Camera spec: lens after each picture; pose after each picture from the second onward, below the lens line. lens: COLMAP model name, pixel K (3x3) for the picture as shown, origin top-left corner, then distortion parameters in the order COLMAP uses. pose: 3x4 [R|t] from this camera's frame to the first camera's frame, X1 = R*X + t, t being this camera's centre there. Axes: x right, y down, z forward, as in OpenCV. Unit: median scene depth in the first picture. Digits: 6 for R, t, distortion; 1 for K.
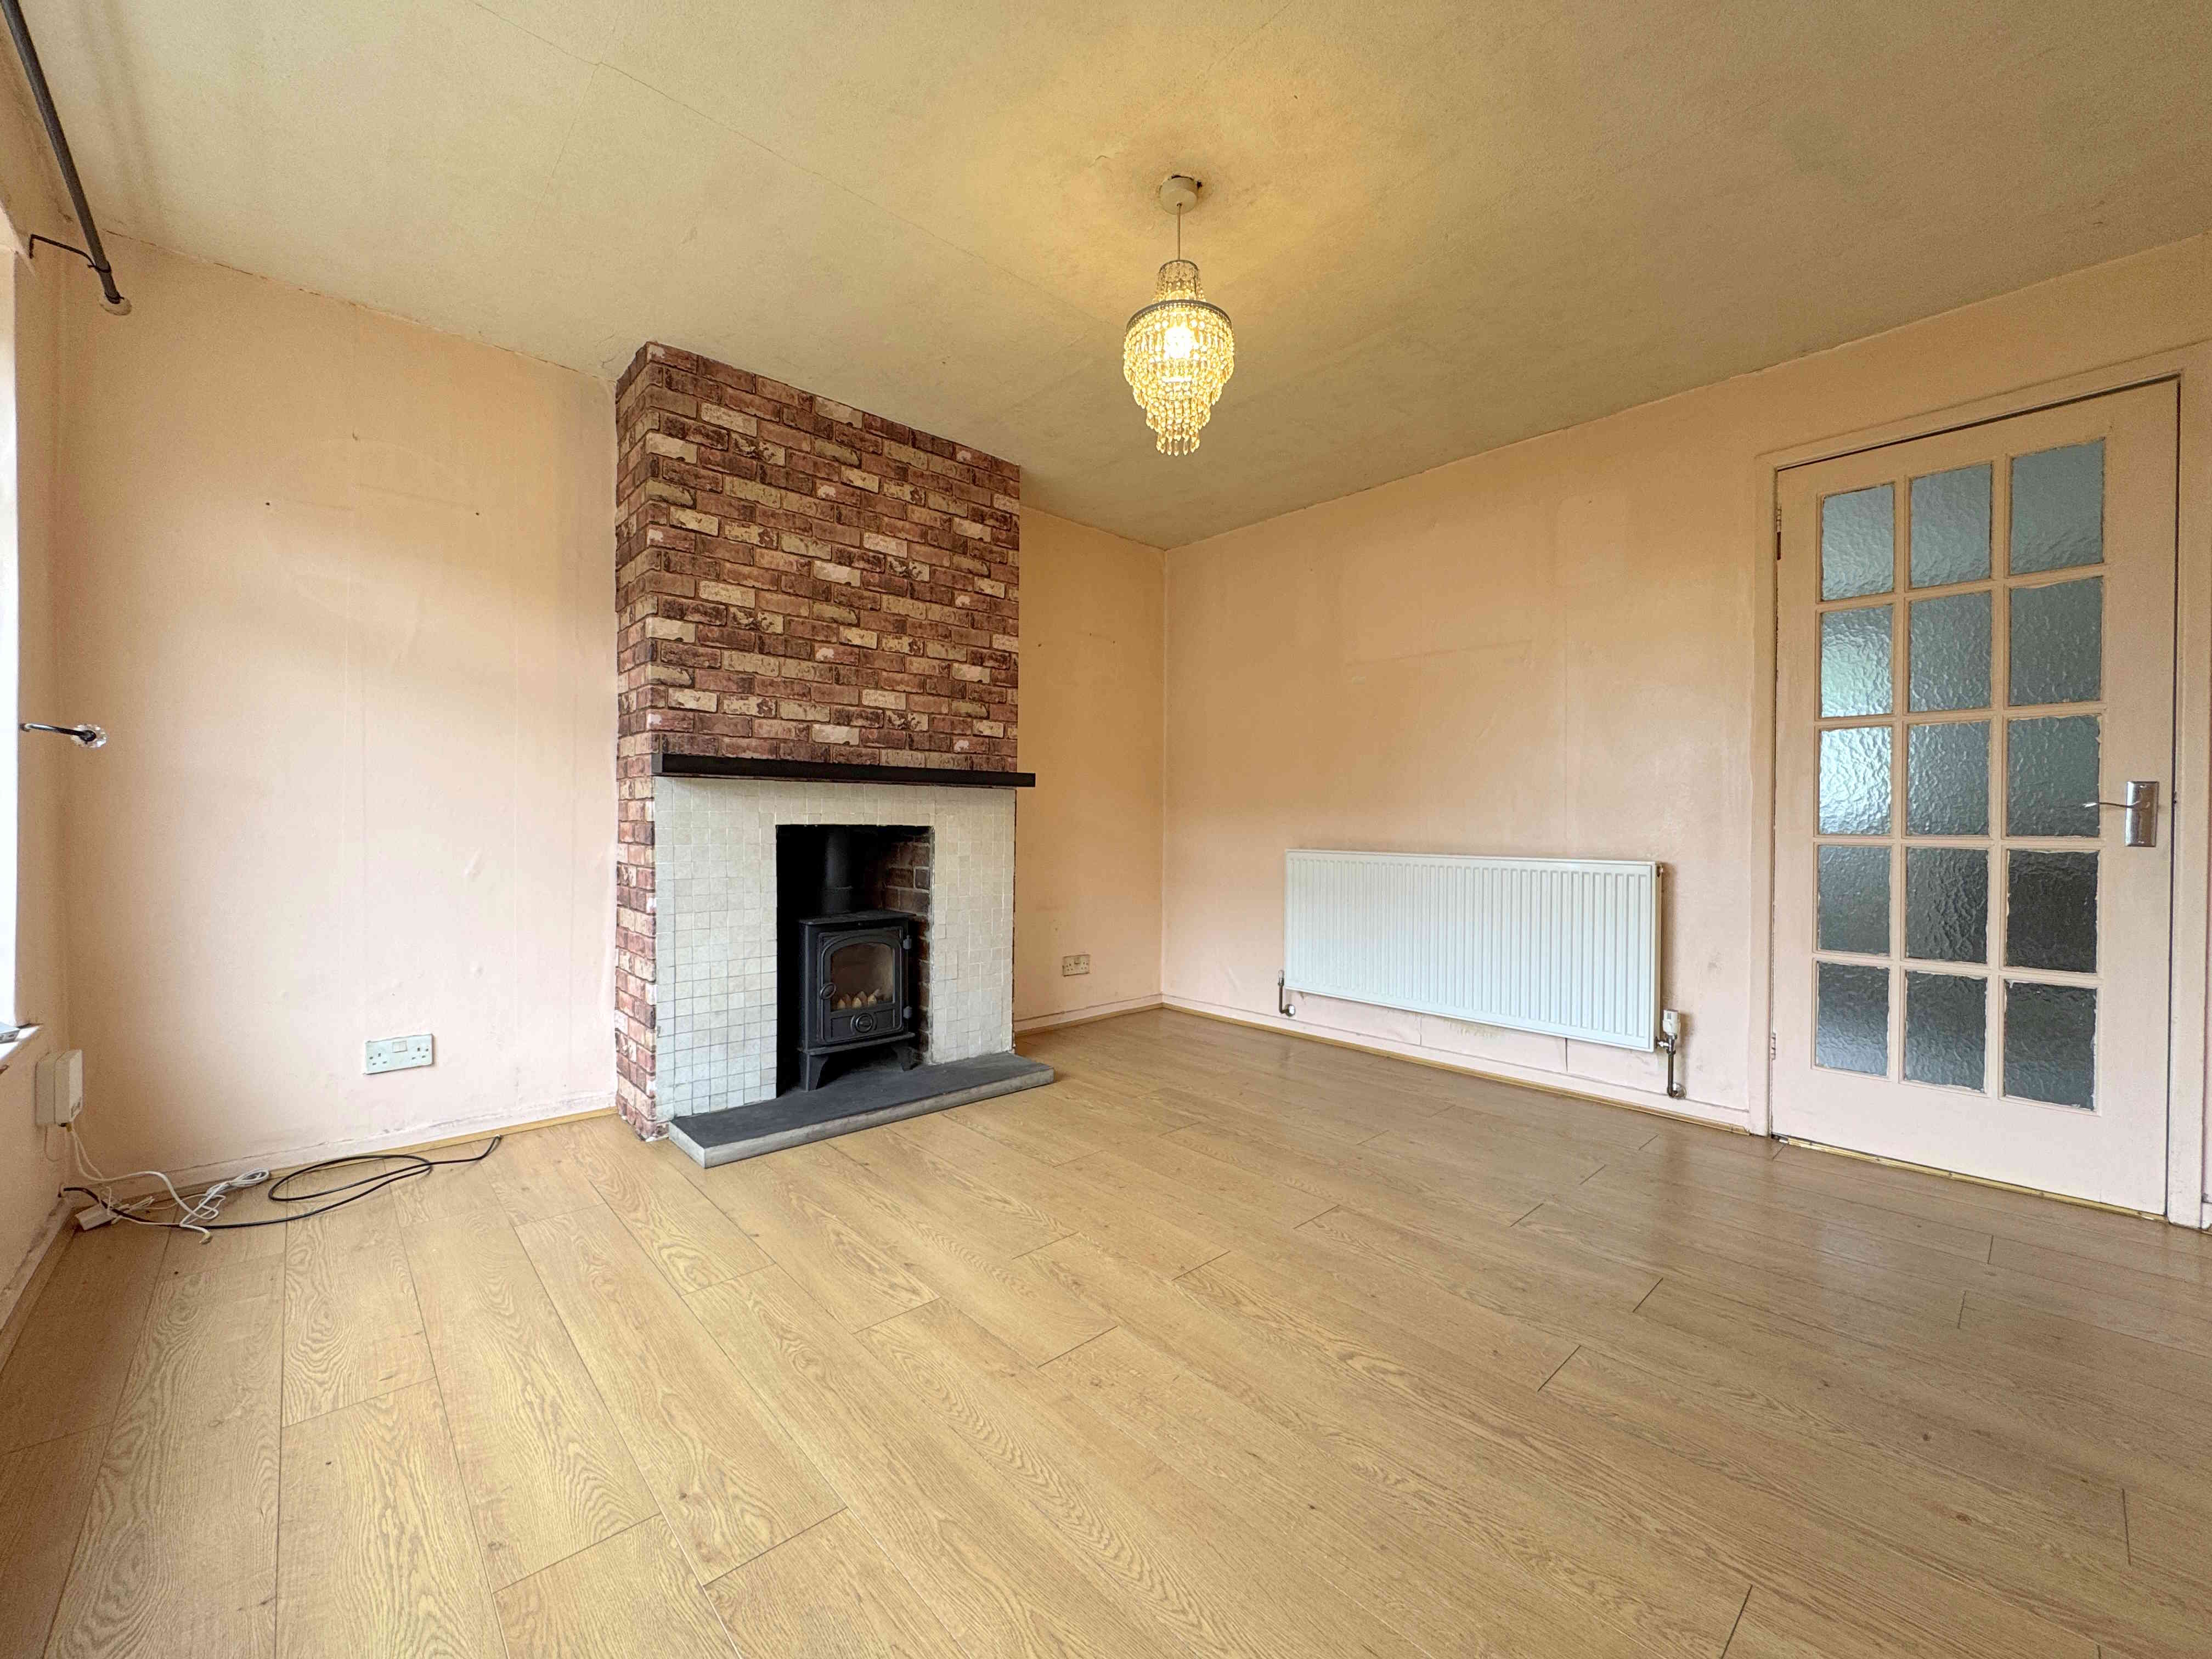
lens RADIAL K [[883.4, 0, 1101.4], [0, 883.4, 826.4], [0, 0, 1]] dist [-0.004538, 0.000430]
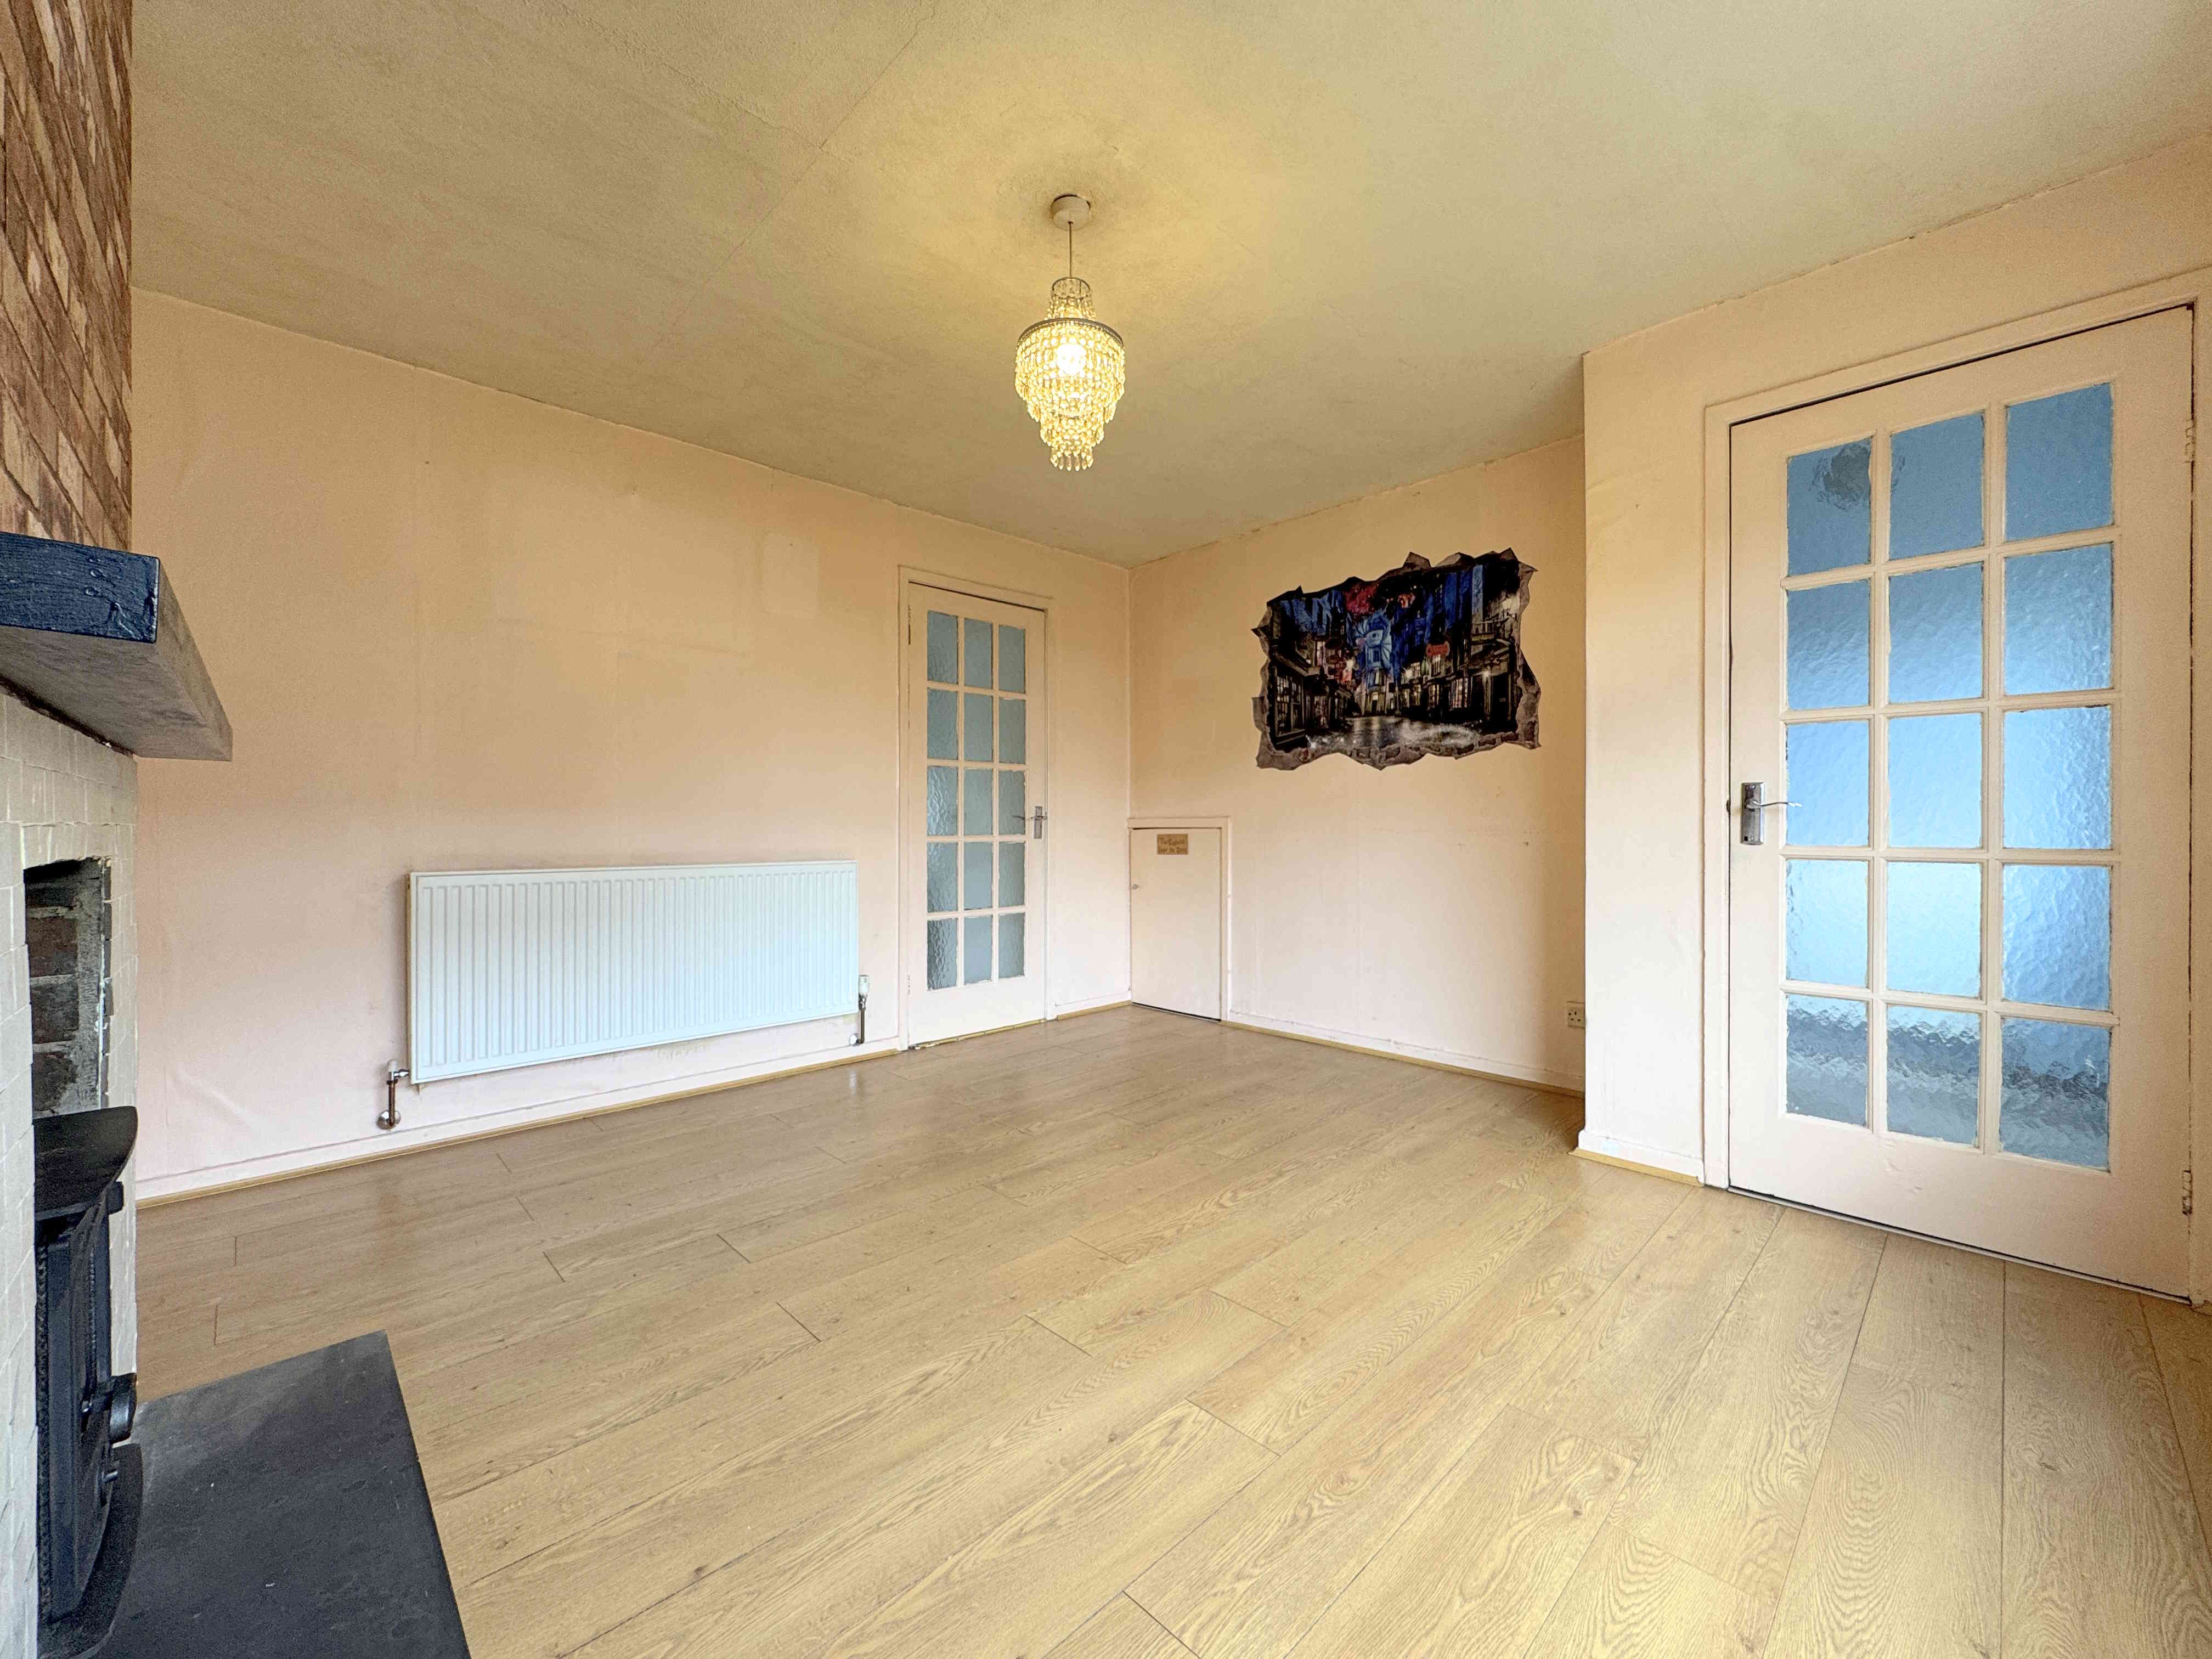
lens RADIAL K [[883.4, 0, 1109.9], [0, 883.4, 825.6], [0, 0, 1]] dist [-0.004538, 0.000430]
pose [[-0.034110, -0.006156, 0.999399, -0.636121], [0.006272, 0.999960, 0.006373, -0.014103], [-0.999398, 0.006486, -0.034070, 0.682900]]
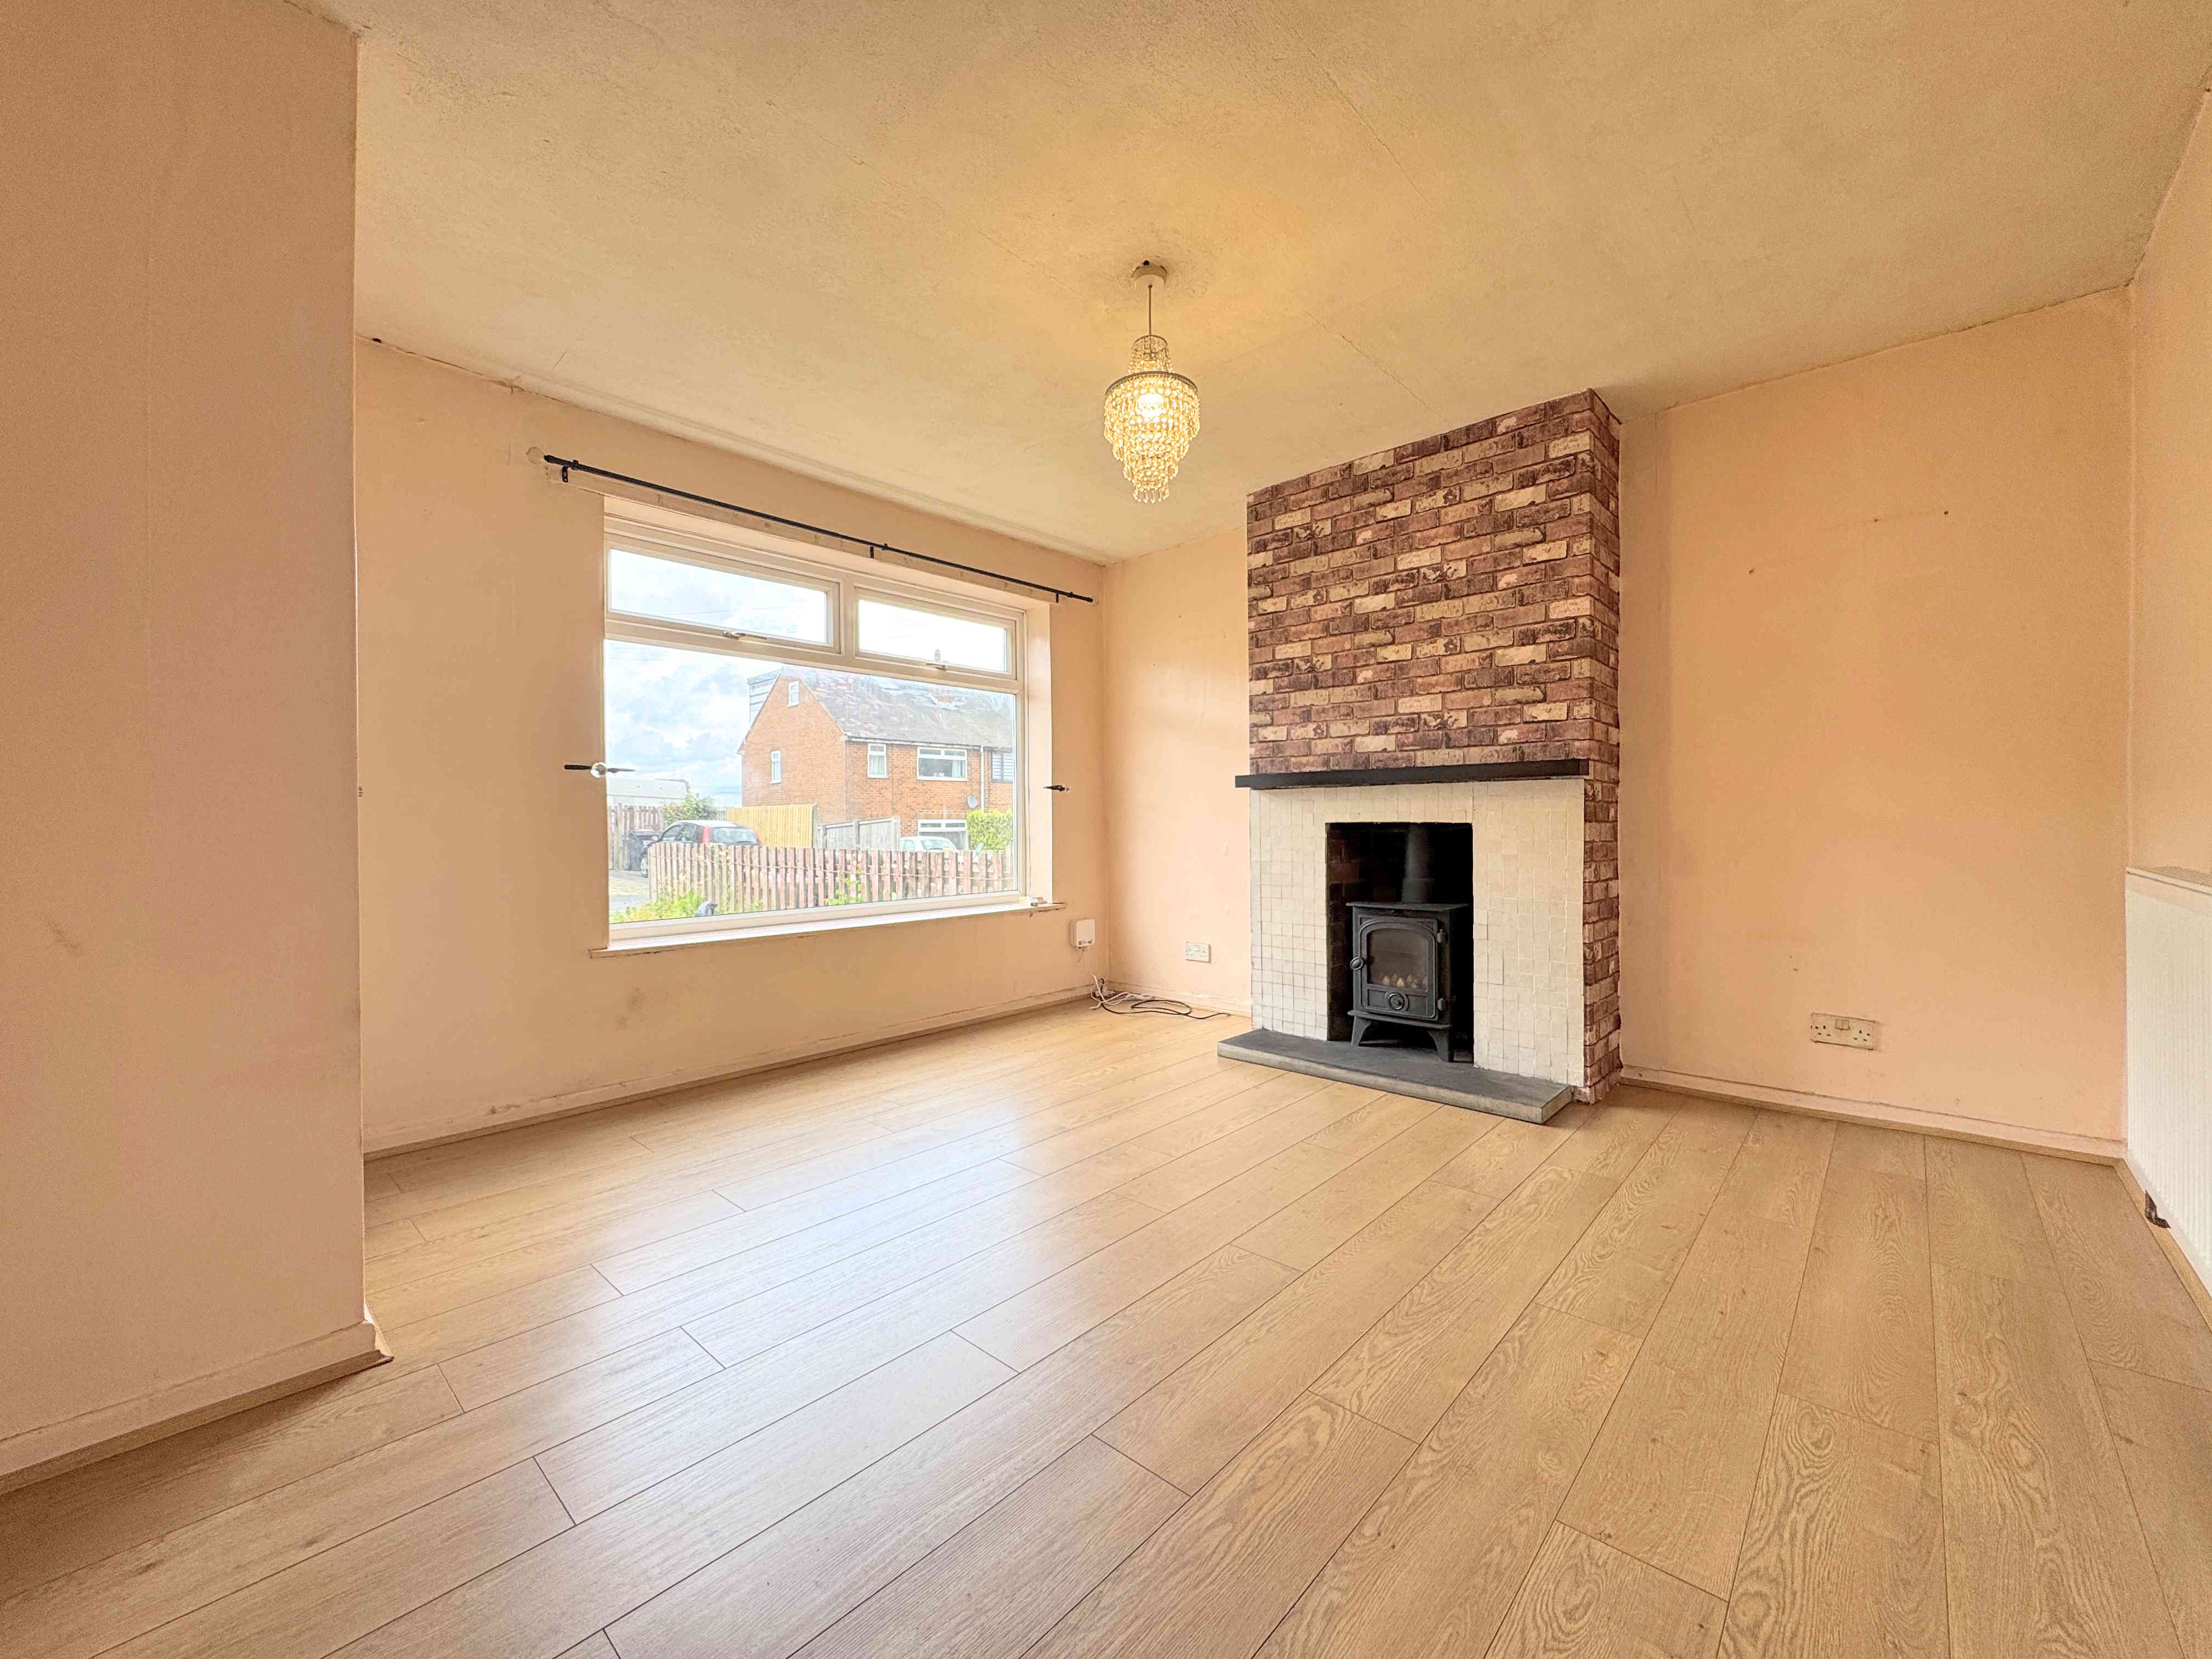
lens RADIAL K [[883.4, 0, 1102.6], [0, 883.4, 825.8], [0, 0, 1]] dist [-0.004538, 0.000430]
pose [[0.083455, -0.001290, -0.996511, 0.851828], [0.003220, 0.999994, -0.001025, 0.002957], [0.996506, -0.003123, 0.083458, 0.576329]]
